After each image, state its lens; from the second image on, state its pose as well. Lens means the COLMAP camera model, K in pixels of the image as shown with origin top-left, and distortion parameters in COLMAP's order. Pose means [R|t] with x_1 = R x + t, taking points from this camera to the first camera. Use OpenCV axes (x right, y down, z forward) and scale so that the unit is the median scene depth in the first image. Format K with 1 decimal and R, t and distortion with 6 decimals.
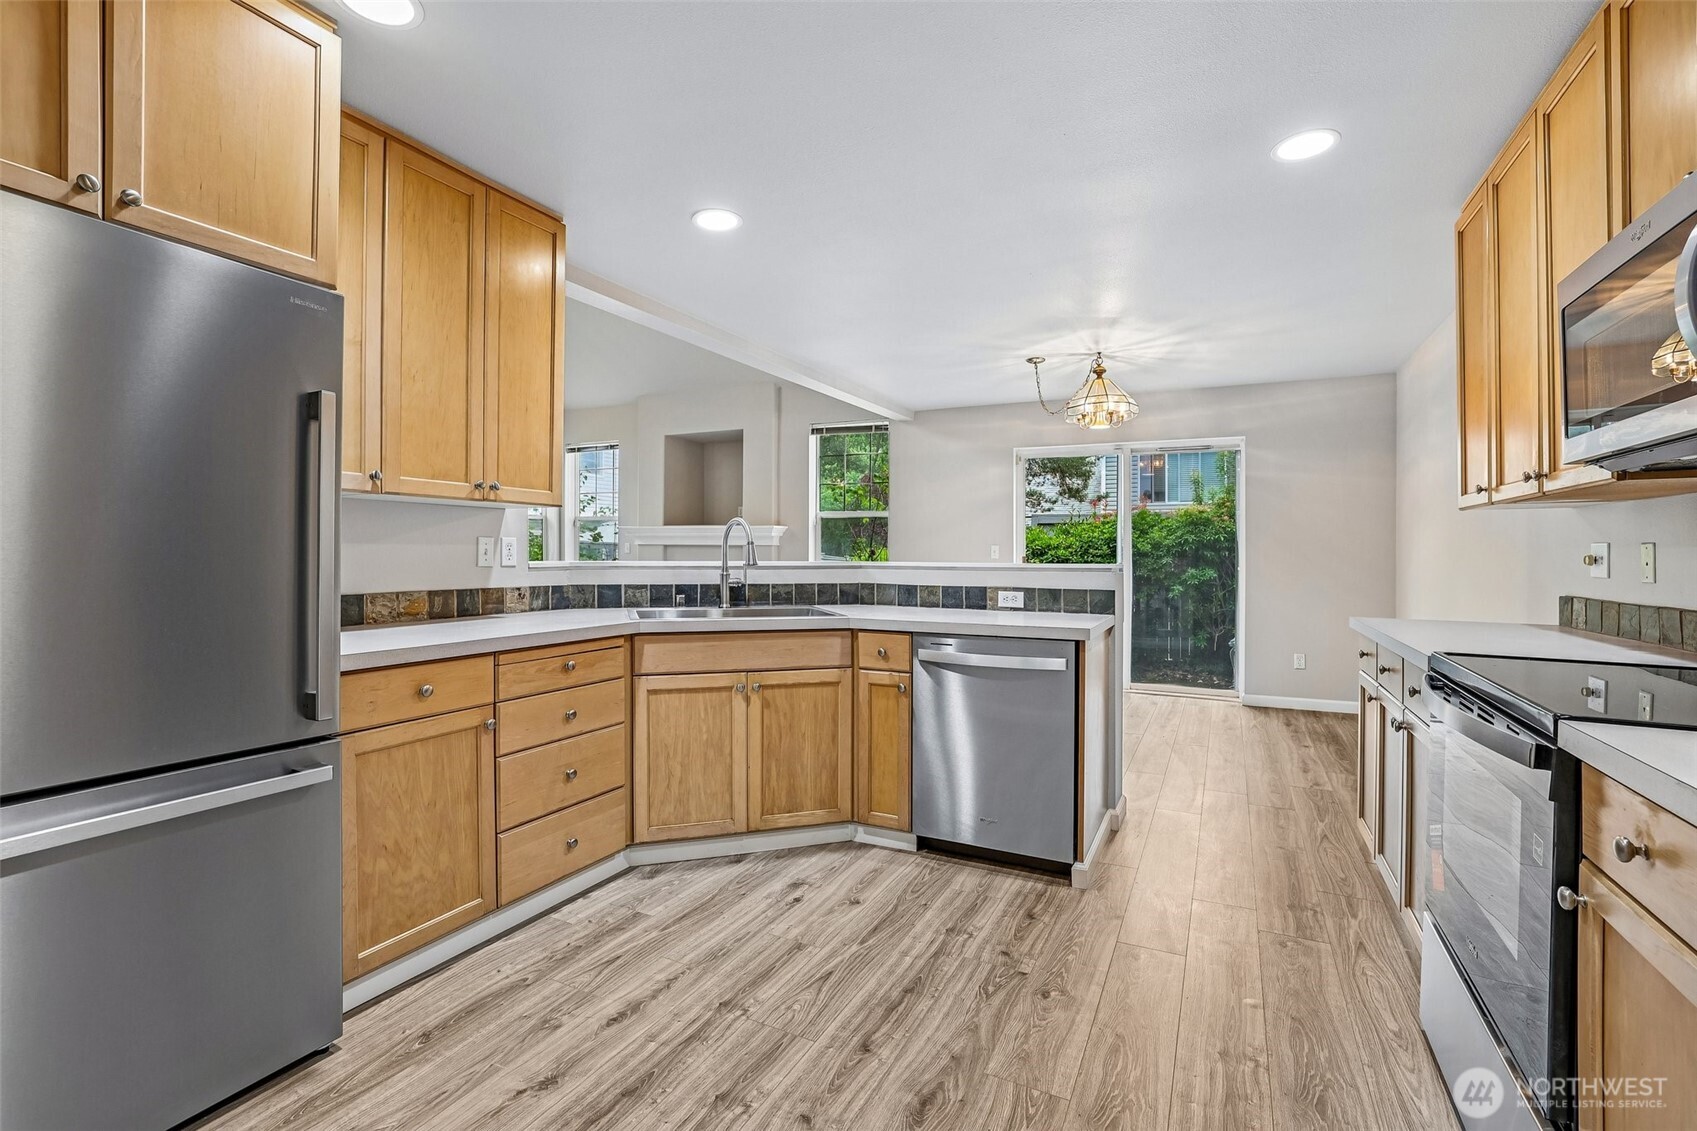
lens RADIAL K [[745.5, 0, 853.6], [0, 745.5, 552.0], [0, 0, 1]] dist [-0.044914, 0.018371]
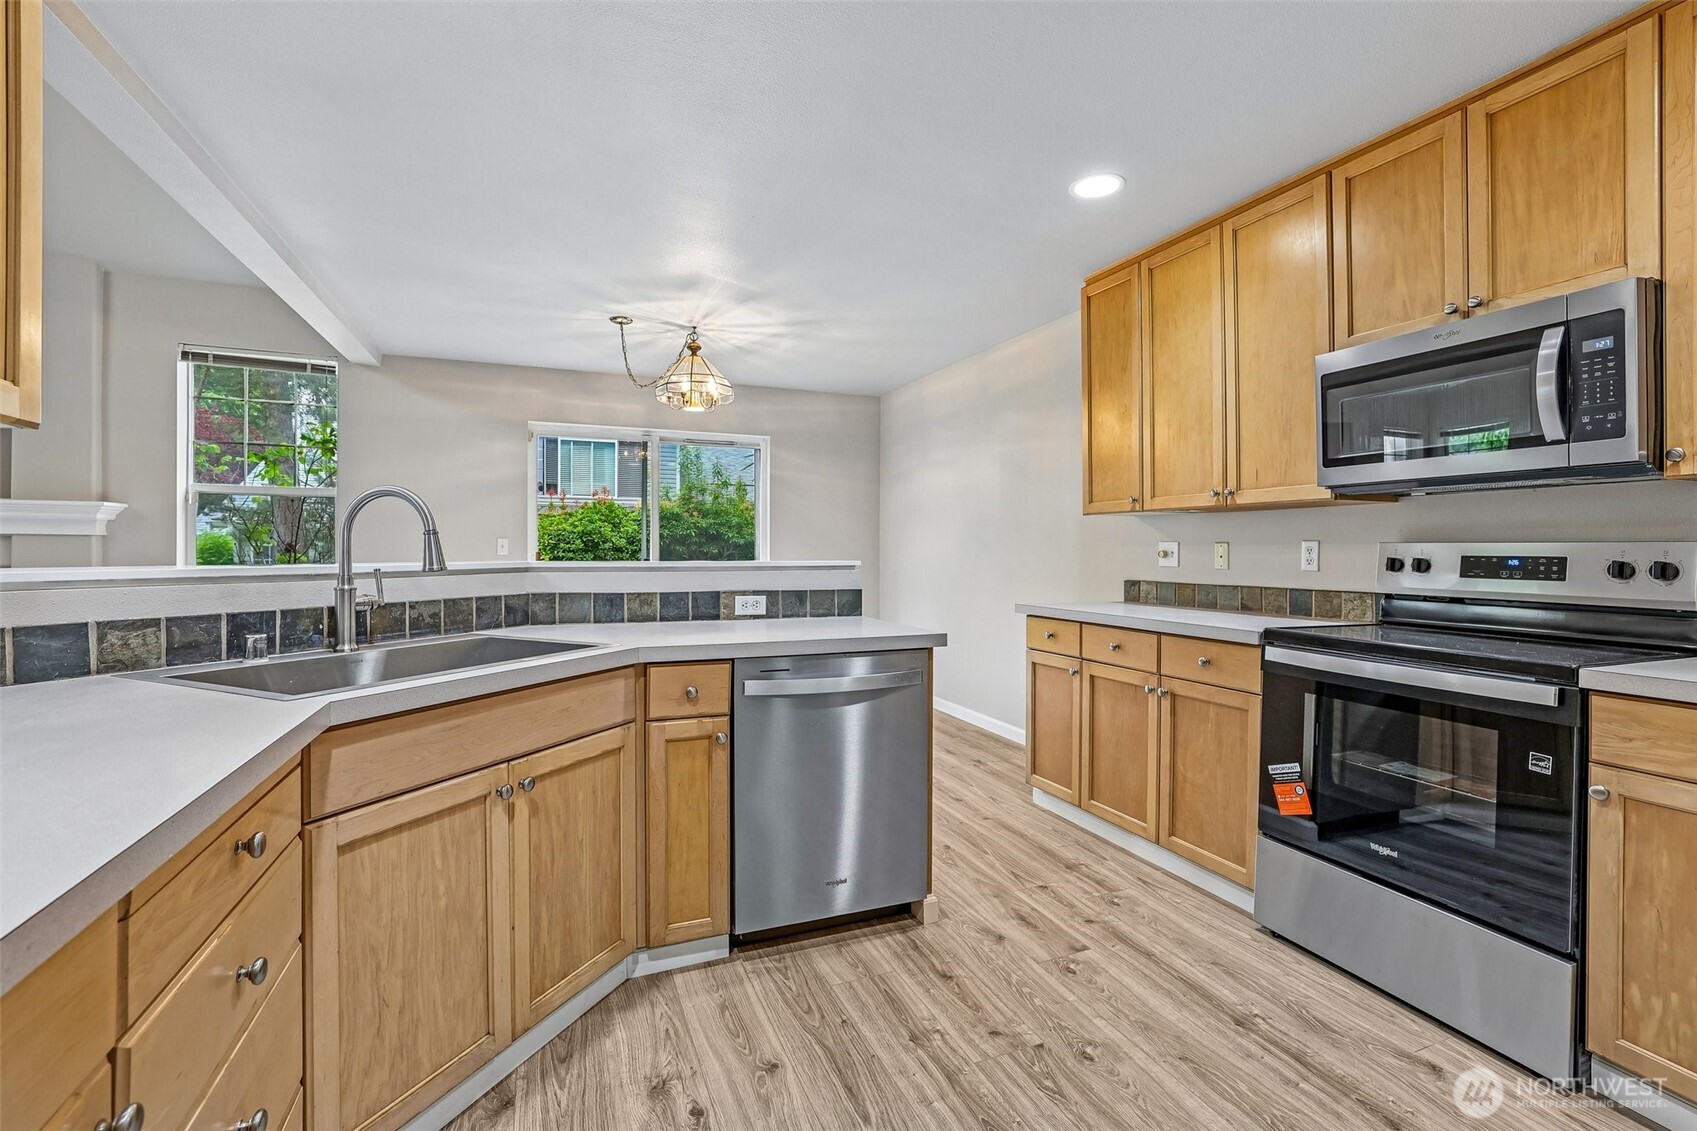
lens RADIAL K [[745.5, 0, 853.6], [0, 745.5, 552.0], [0, 0, 1]] dist [-0.044914, 0.018371]
pose [[0.654335, -0.004107, 0.756193, -0.379112], [-0.001788, 0.999974, 0.006977, -0.001207], [-0.756202, -0.005918, 0.654311, 0.425844]]
